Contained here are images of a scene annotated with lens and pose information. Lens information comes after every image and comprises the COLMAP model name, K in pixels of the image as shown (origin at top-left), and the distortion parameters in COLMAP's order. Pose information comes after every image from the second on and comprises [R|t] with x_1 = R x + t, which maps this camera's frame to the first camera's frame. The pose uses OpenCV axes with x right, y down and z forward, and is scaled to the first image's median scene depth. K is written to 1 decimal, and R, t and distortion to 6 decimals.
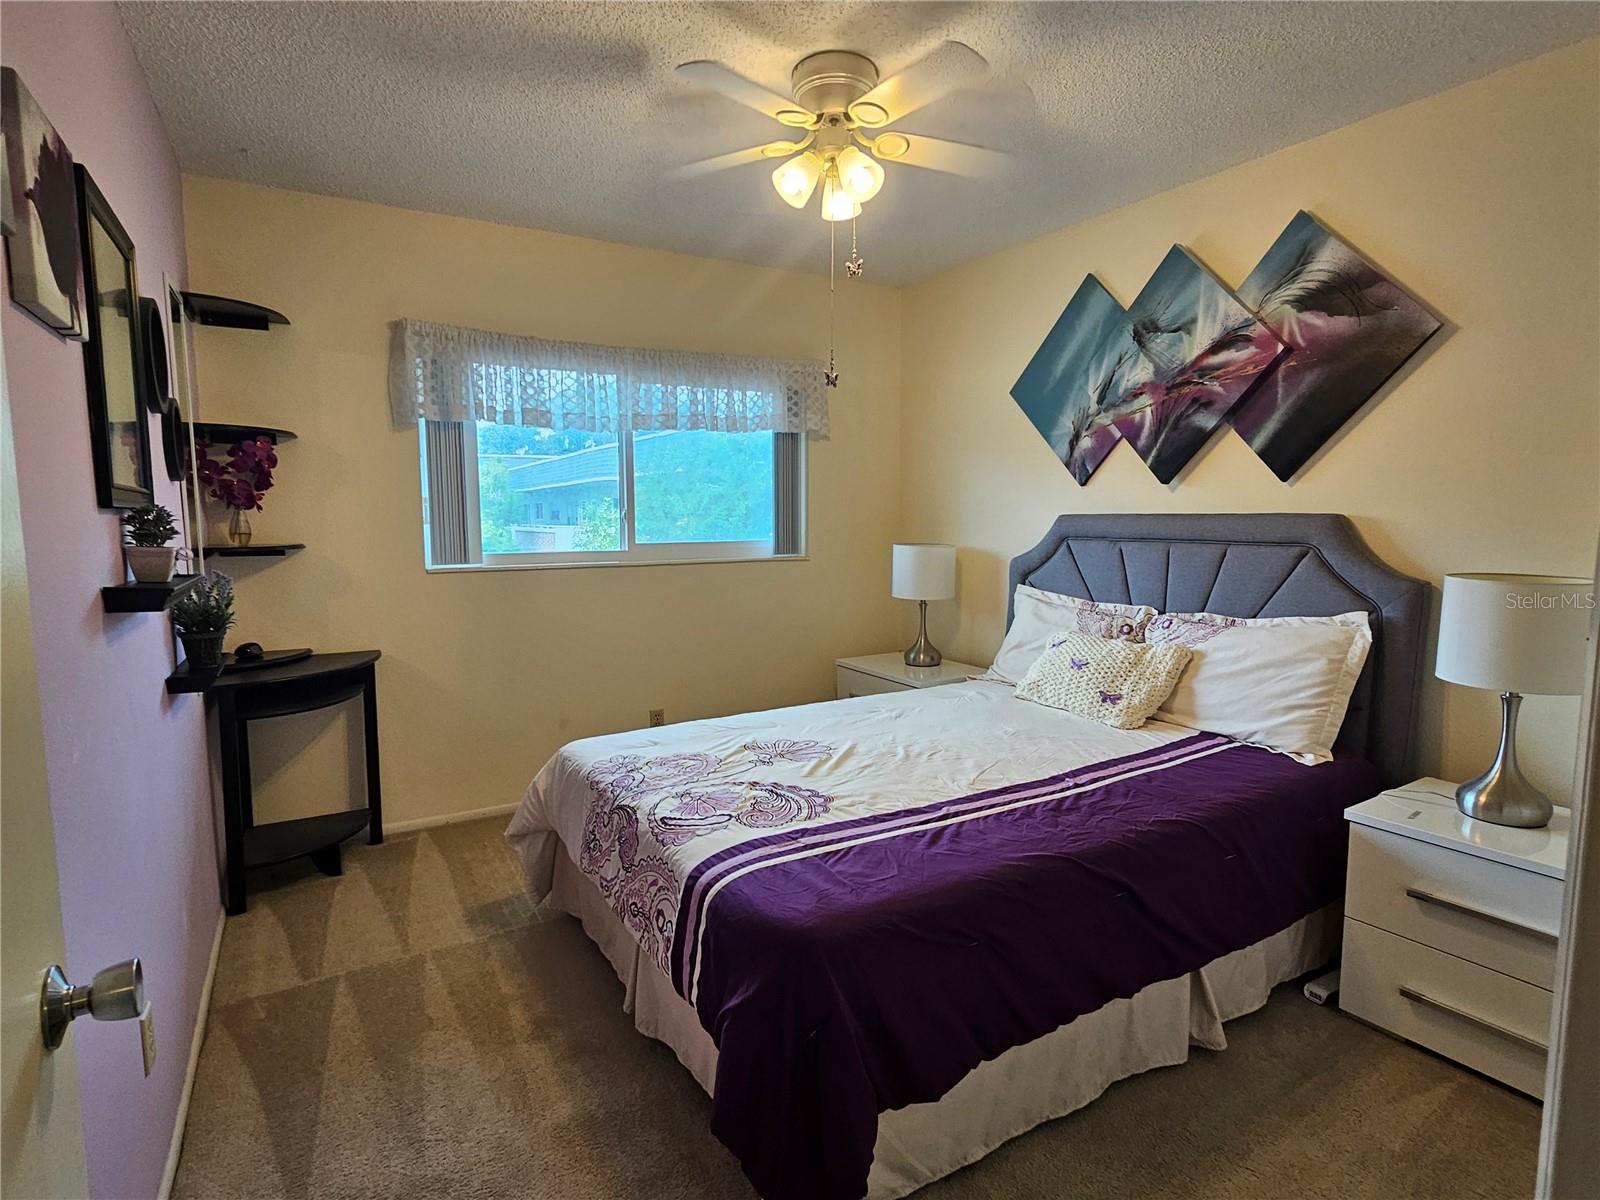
lens RADIAL K [[840.6, 0, 806.8], [0, 840.6, 606.8], [0, 0, 1]] dist [-0.001422, -0.002074]
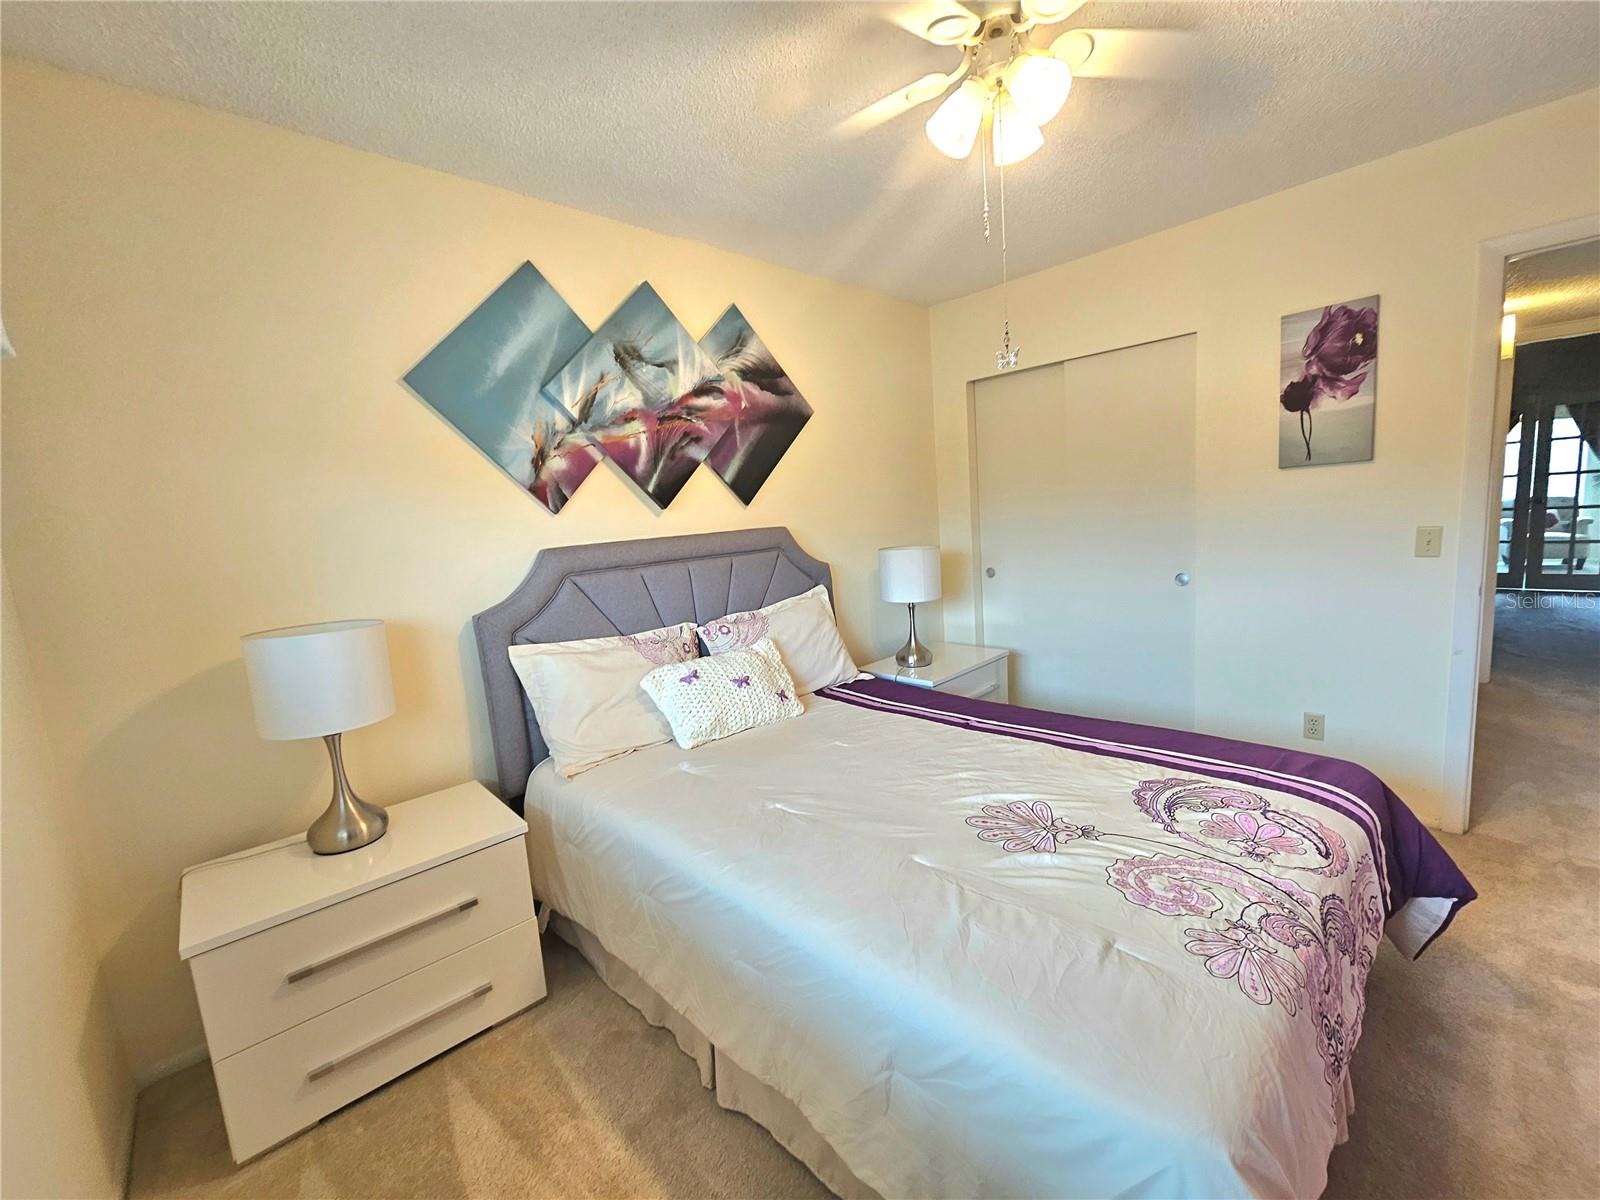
lens RADIAL K [[661.0, 0, 798.3], [0, 661.0, 605.4], [0, 0, 1]] dist [0.002445, 0.000913]
pose [[-0.218855, -0.118843, 0.968493, -0.456611], [0.178346, 0.970963, 0.159447, -0.136488], [-0.959320, 0.207623, -0.191305, 1.066516]]
